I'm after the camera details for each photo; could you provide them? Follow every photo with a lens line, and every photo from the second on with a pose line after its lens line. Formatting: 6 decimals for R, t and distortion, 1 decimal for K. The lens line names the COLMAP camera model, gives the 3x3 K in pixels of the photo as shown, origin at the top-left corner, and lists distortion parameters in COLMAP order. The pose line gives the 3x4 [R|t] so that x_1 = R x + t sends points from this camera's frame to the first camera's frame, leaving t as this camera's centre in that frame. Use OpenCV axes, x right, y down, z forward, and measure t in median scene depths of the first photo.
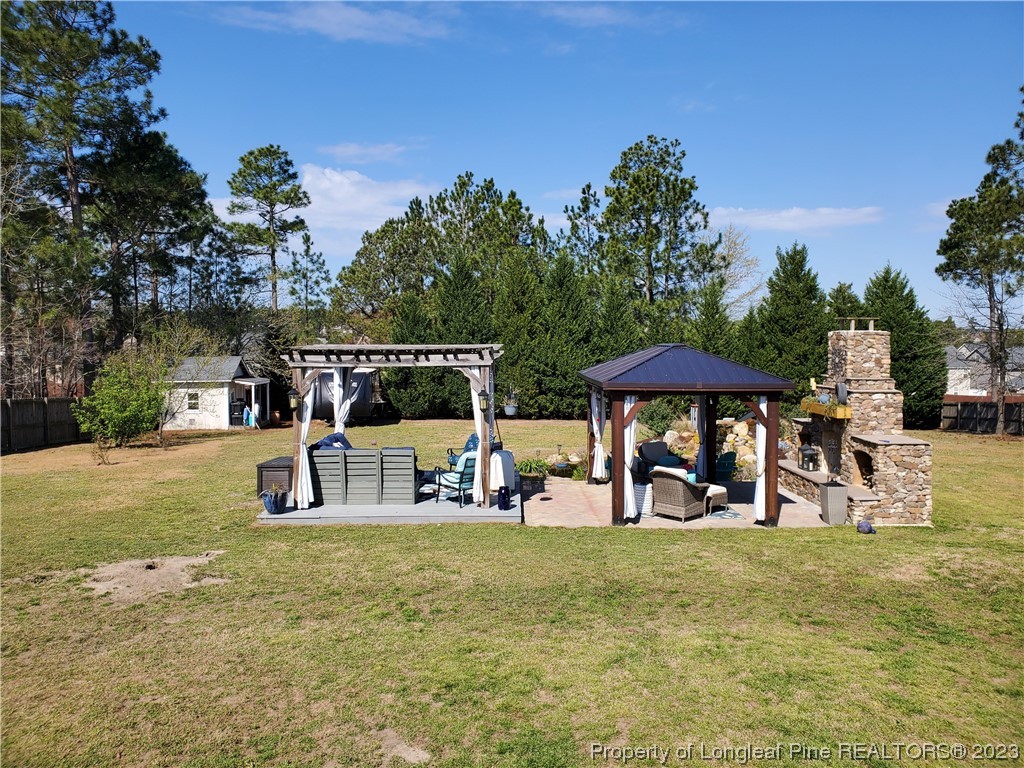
lens RADIAL K [[791.2, 0, 516.2], [0, 791.2, 373.8], [0, 0, 1]] dist [0.025962, -0.004502]
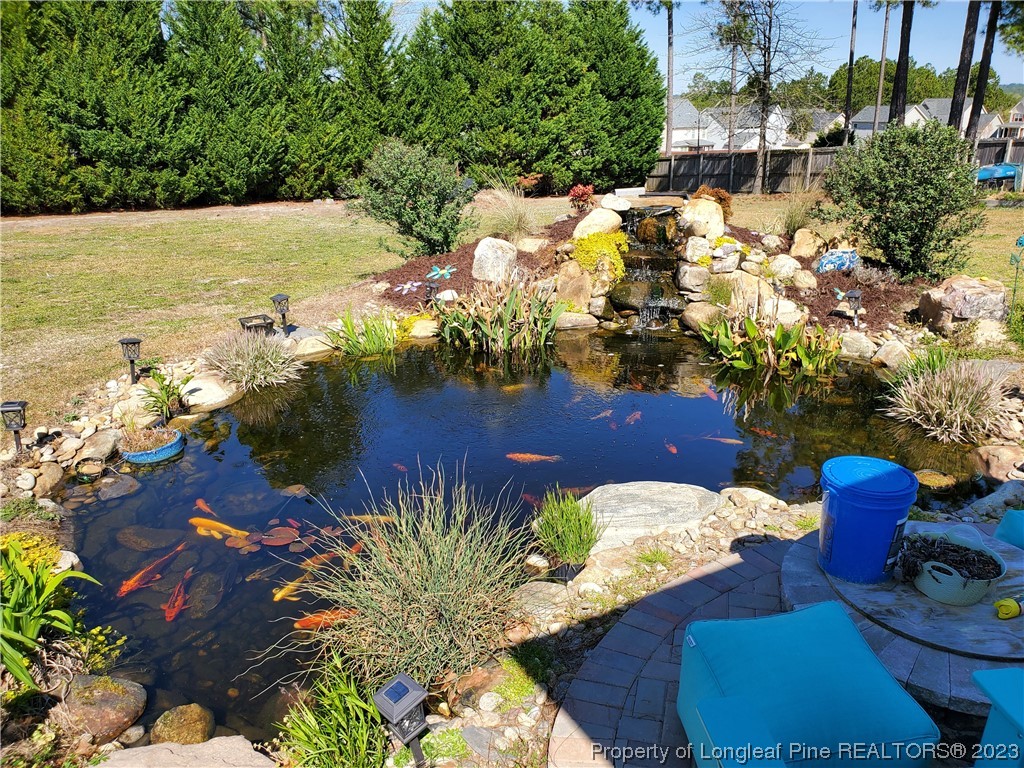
lens RADIAL K [[791.2, 0, 520.2], [0, 791.2, 392.9], [0, 0, 1]] dist [0.025962, -0.004502]
pose [[0.878466, -0.168253, 0.447201, 0.024167], [0.027947, 0.952439, 0.303444, 0.017629], [-0.476987, -0.254068, 0.841387, 0.369679]]
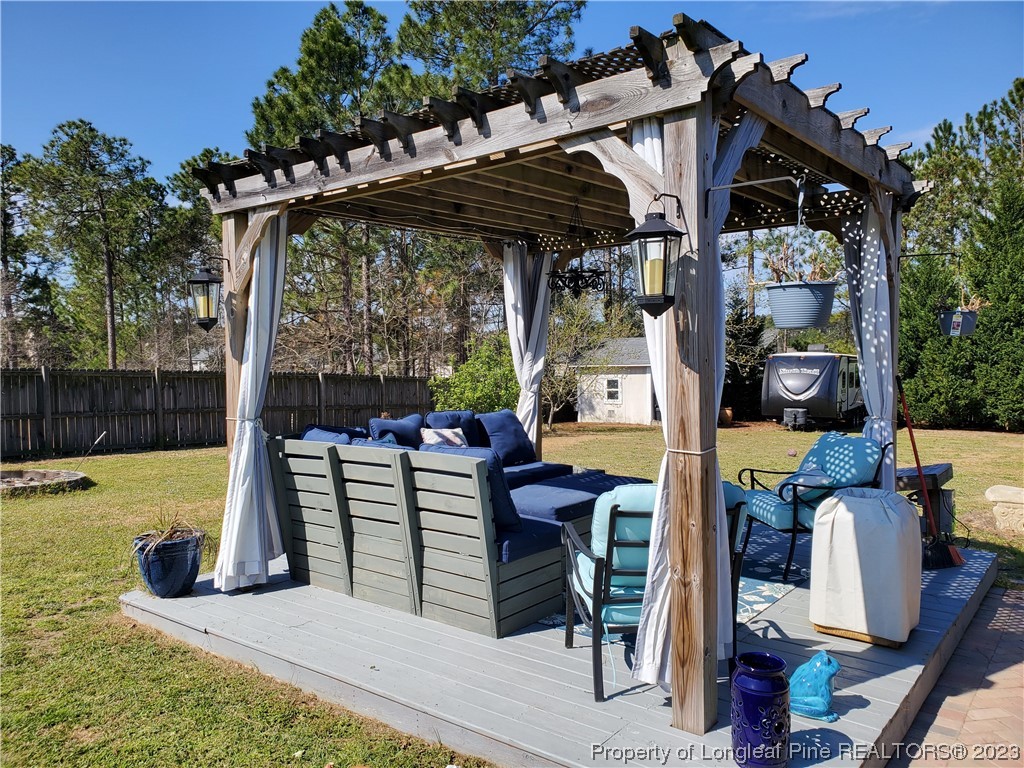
lens RADIAL K [[791.2, 0, 505.4], [0, 791.2, 381.7], [0, 0, 1]] dist [0.025962, -0.004502]
pose [[0.783008, 0.015866, -0.621810, 0.018069], [-0.015786, 0.999860, 0.005634, 0.018546], [0.621812, 0.005404, 0.783148, 0.219236]]
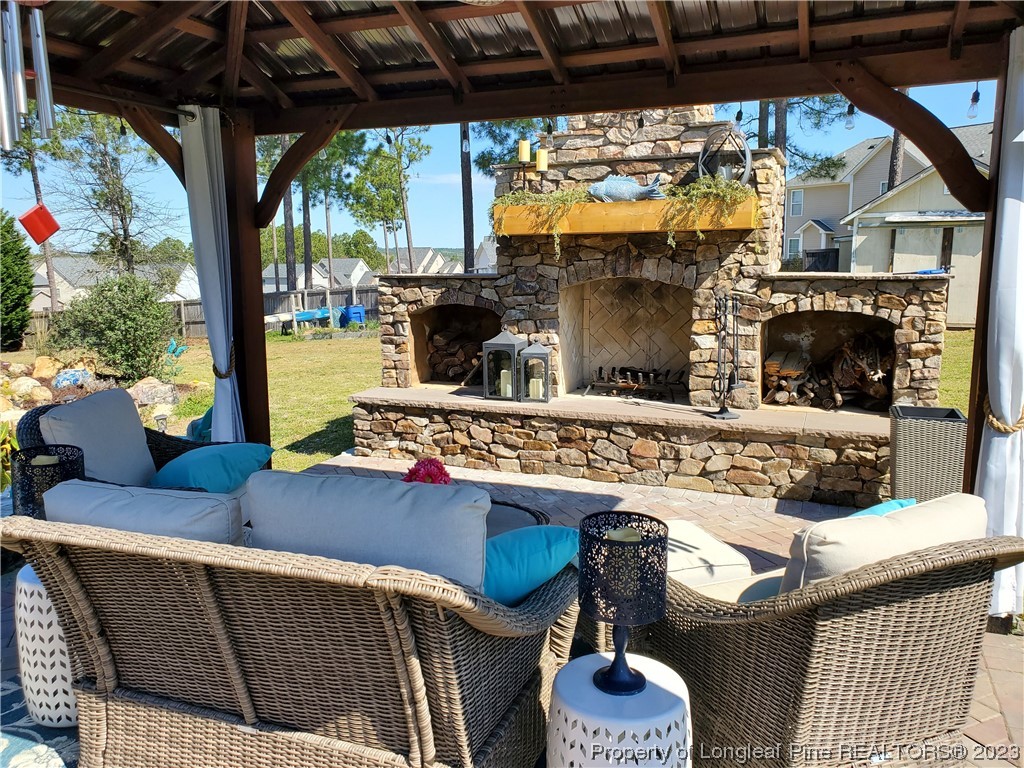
lens RADIAL K [[791.2, 0, 512.8], [0, 791.2, 379.1], [0, 0, 1]] dist [0.025962, -0.004502]
pose [[0.394849, -0.141877, 0.907725, 0.011876], [0.050600, 0.989863, 0.132704, 0.021267], [-0.917352, -0.006467, 0.398026, 0.288712]]
